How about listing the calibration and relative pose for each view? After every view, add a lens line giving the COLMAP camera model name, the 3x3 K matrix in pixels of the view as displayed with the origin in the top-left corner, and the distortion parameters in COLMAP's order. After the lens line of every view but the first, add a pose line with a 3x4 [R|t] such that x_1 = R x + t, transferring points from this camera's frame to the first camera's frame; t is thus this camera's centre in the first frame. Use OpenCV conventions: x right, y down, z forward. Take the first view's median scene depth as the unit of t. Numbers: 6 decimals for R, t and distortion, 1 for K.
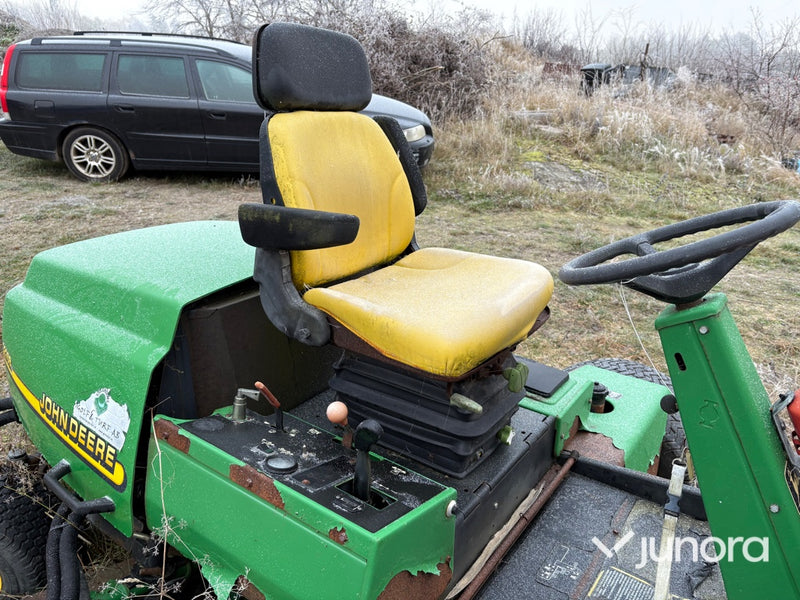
lens RADIAL K [[602.7, 0, 396.0], [0, 602.7, 302.7], [0, 0, 1]] dist [0.014078, -0.061217]
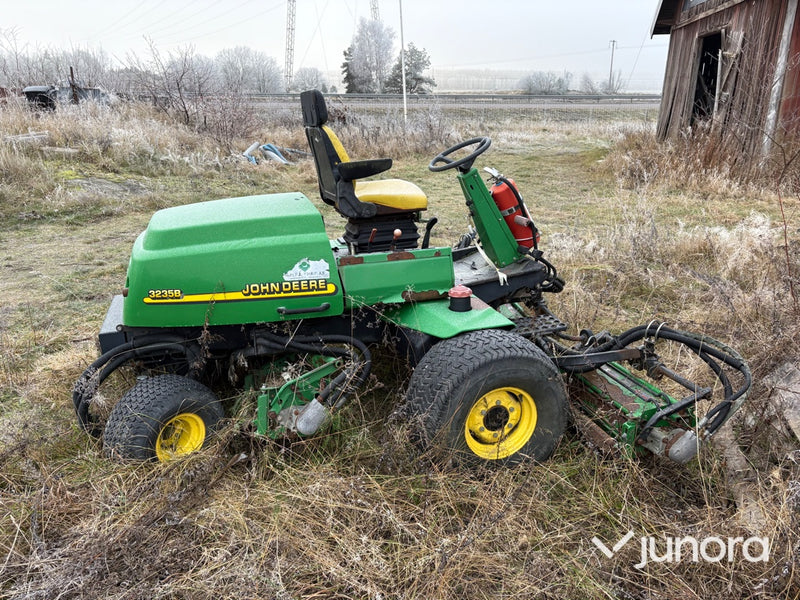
lens RADIAL K [[602.7, 0, 396.0], [0, 602.7, 302.7], [0, 0, 1]] dist [0.014078, -0.061217]
pose [[0.604975, -0.286202, 0.743030, -0.588247], [0.302140, 0.945890, 0.118338, 0.041316], [-0.736693, 0.152908, 0.658713, -0.195636]]
